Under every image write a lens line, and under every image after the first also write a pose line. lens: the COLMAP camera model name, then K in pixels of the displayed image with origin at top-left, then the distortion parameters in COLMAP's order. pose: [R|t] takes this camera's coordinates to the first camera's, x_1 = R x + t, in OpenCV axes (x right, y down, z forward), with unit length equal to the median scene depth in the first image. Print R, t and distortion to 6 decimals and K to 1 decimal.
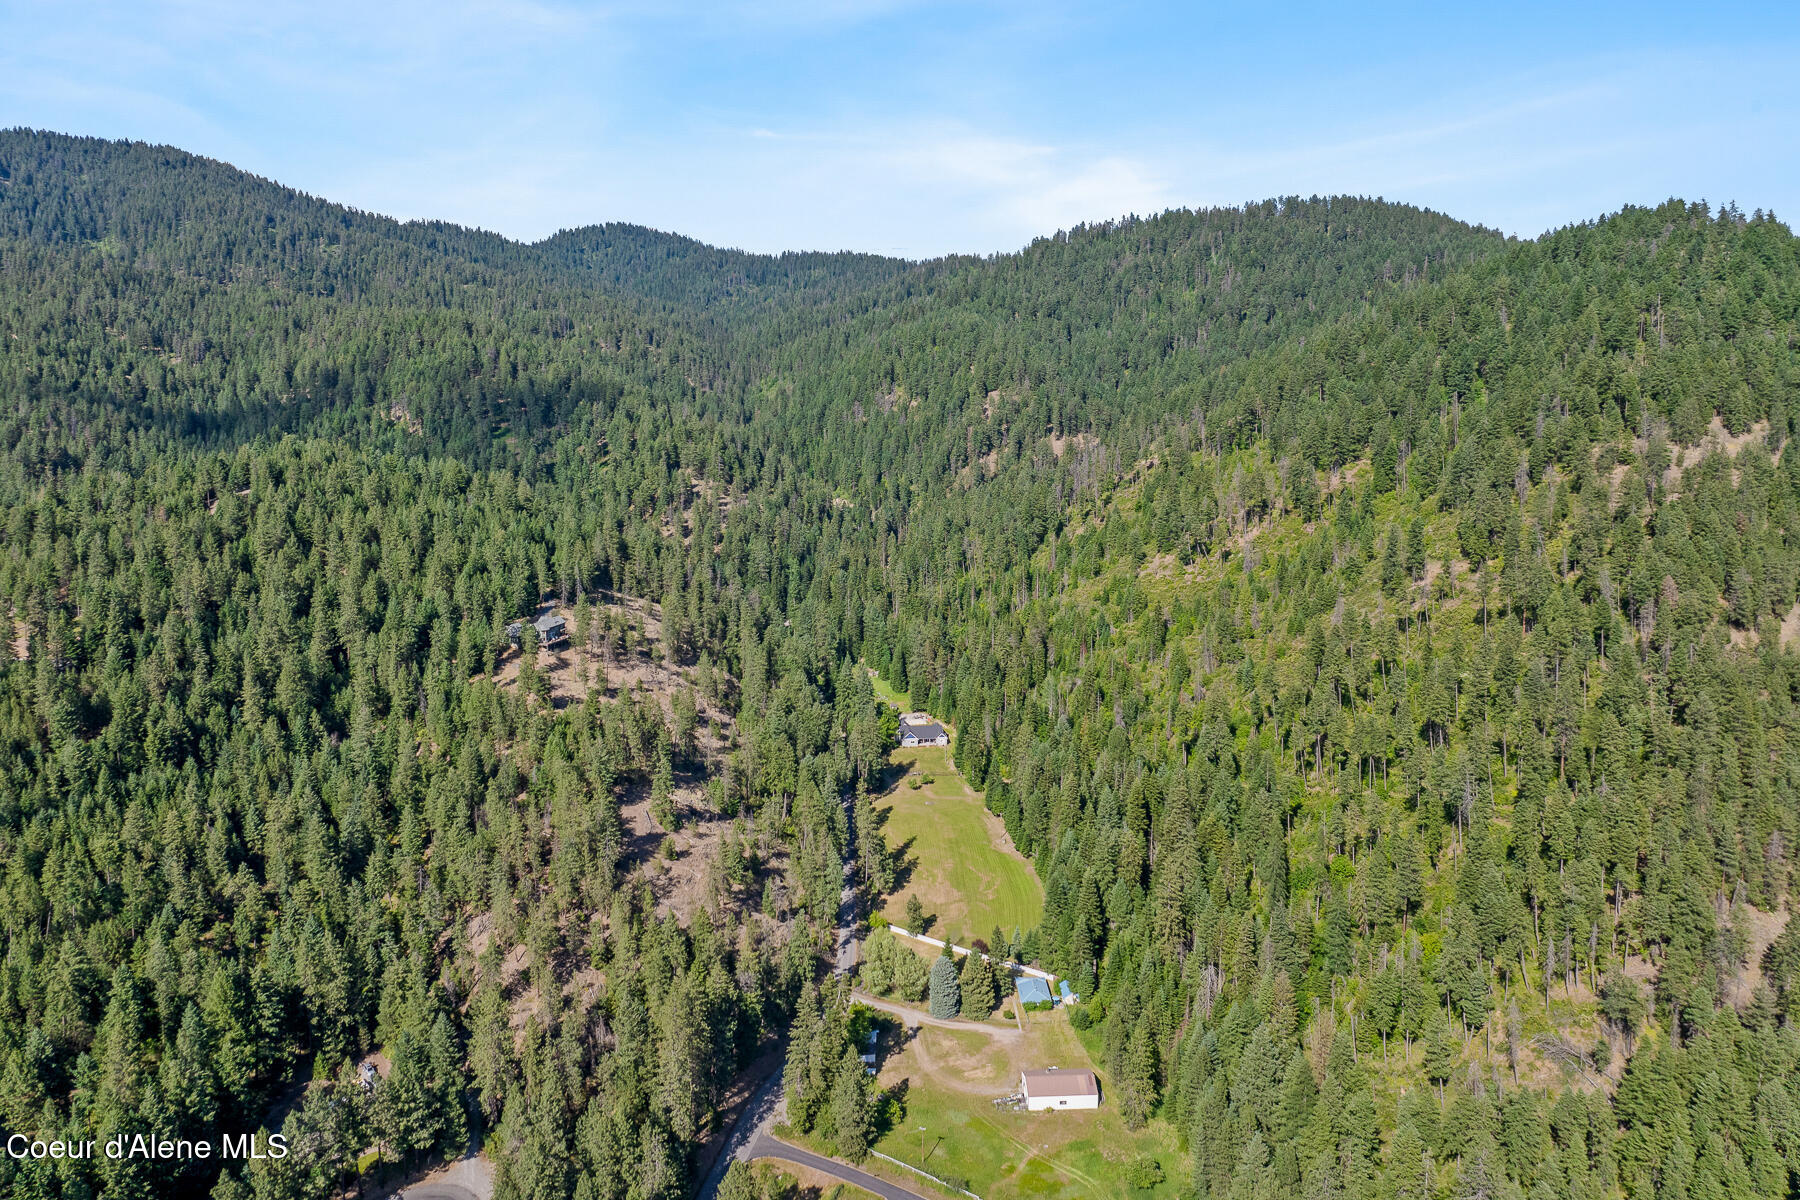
lens RADIAL K [[1231.0, 0, 900.0], [0, 1231.0, 600.0], [0, 0, 1]] dist [-0.013200, -0.001957]
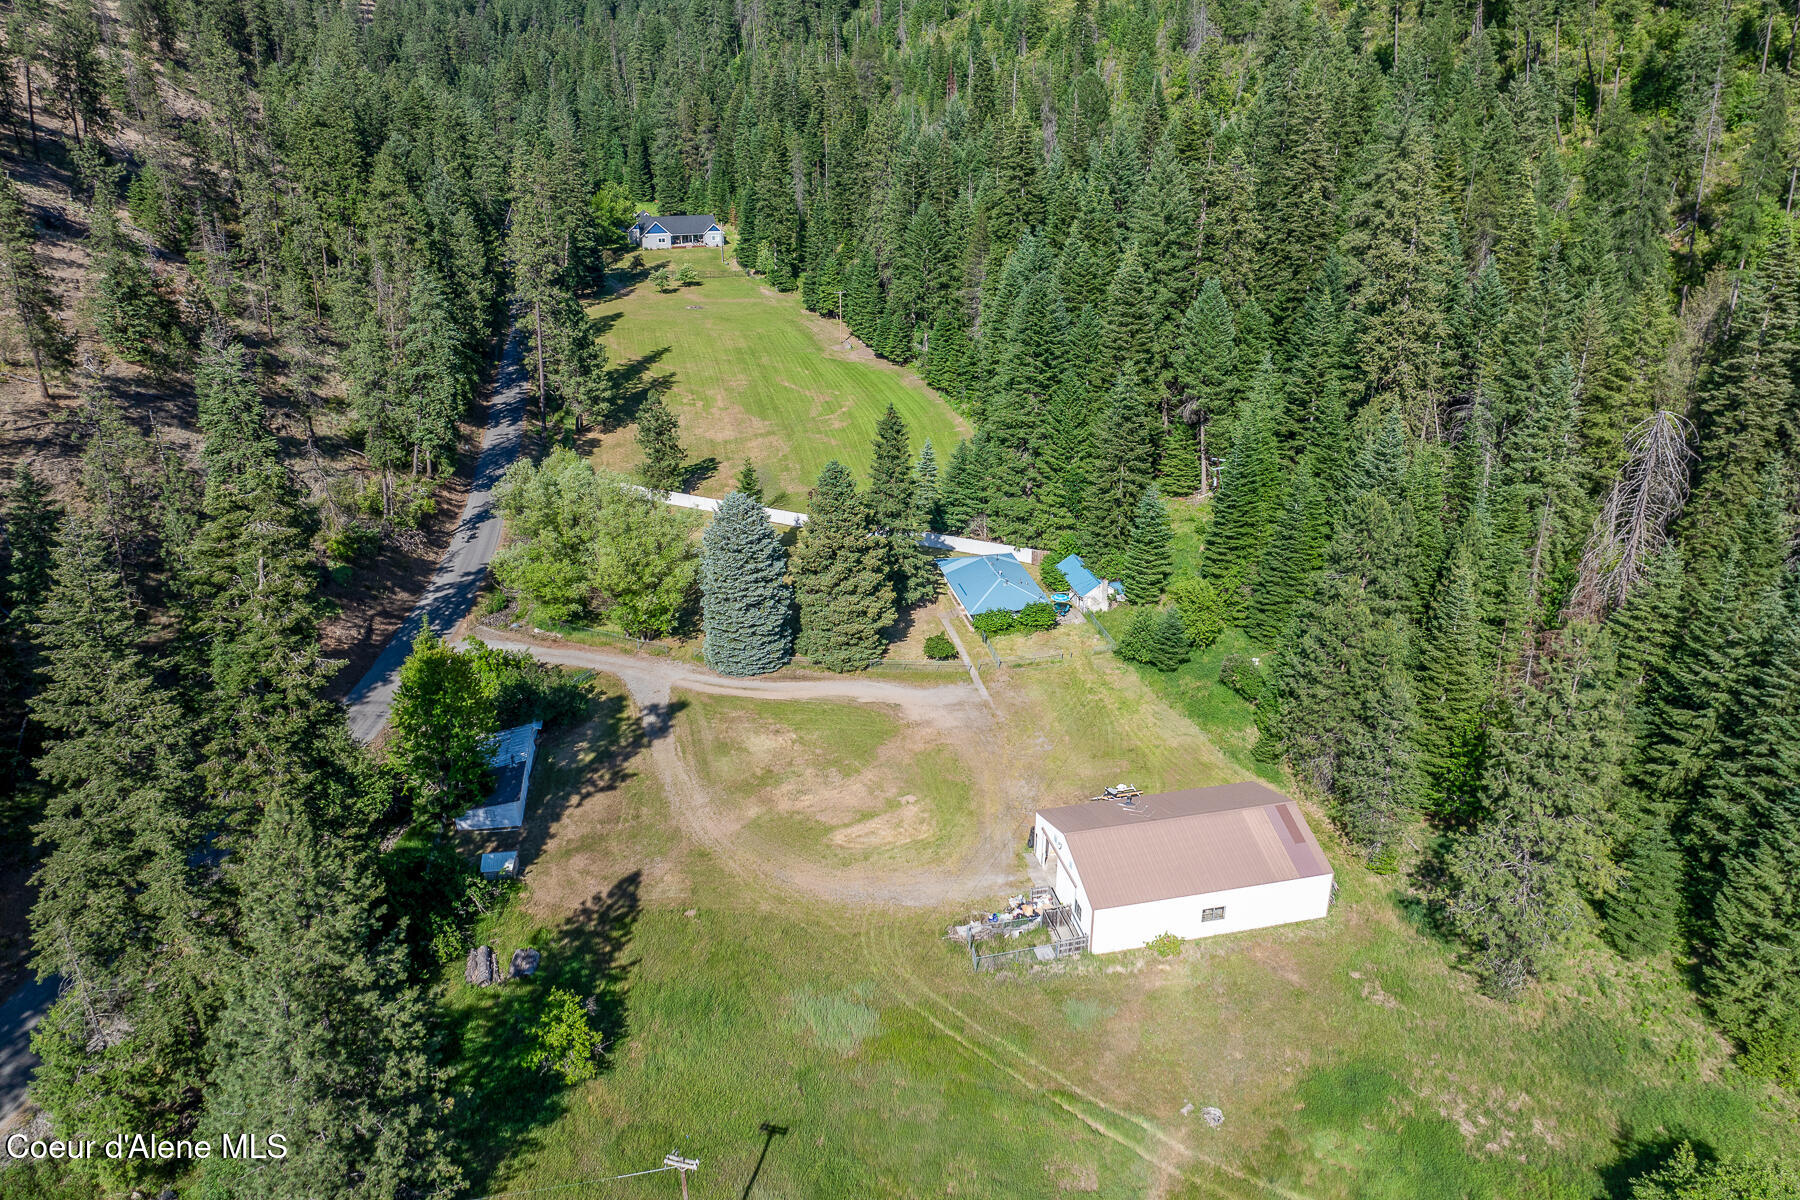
lens RADIAL K [[1231.0, 0, 900.0], [0, 1231.0, 600.0], [0, 0, 1]] dist [-0.013200, -0.001957]
pose [[0.983890, -0.069482, 0.164720, 0.021908], [0.029300, 0.971596, 0.234823, 0.241245], [-0.176357, -0.226214, 0.957980, 0.670236]]
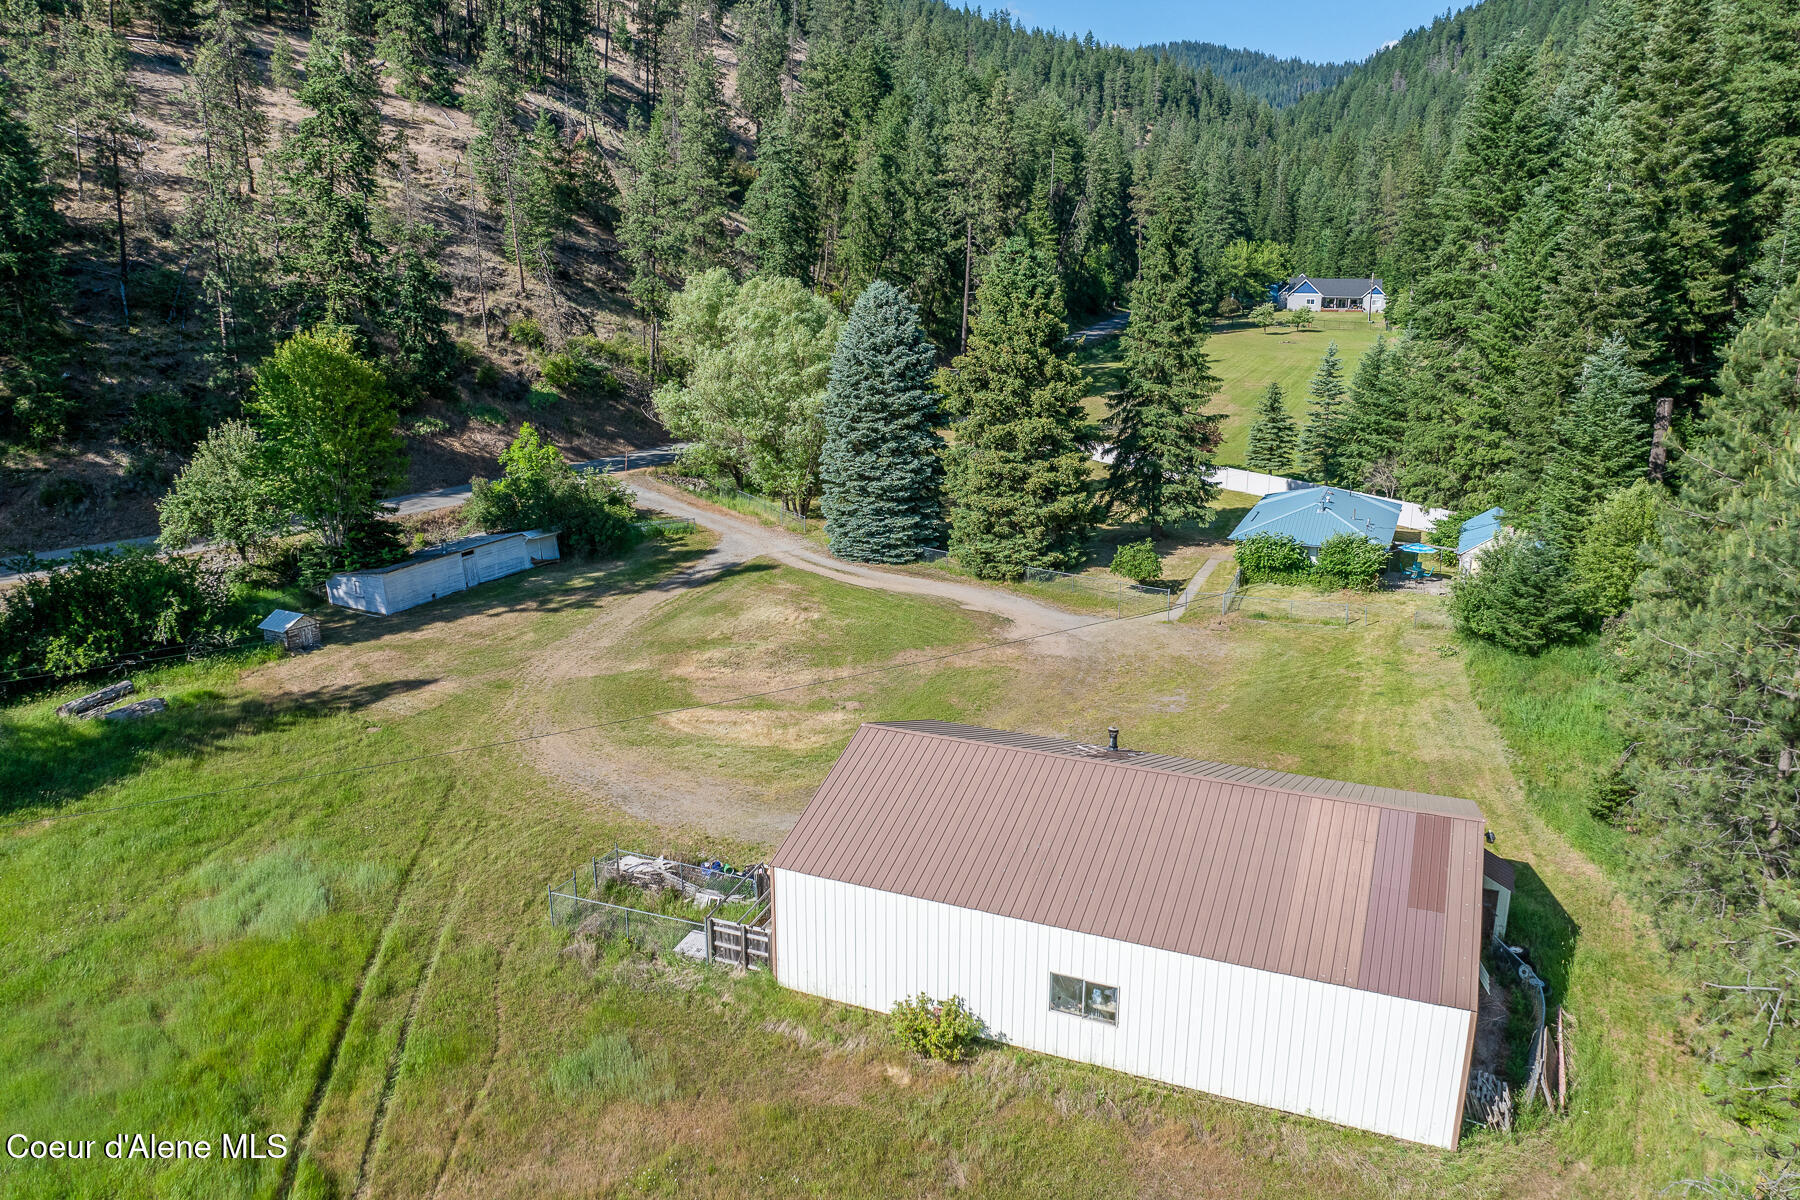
lens RADIAL K [[1231.0, 0, 900.0], [0, 1231.0, 600.0], [0, 0, 1]] dist [-0.013200, -0.001957]
pose [[0.899180, 0.115215, -0.422138, 0.137794], [-0.077584, 0.991407, 0.105327, 0.320814], [0.430646, -0.061957, 0.900392, 0.789669]]
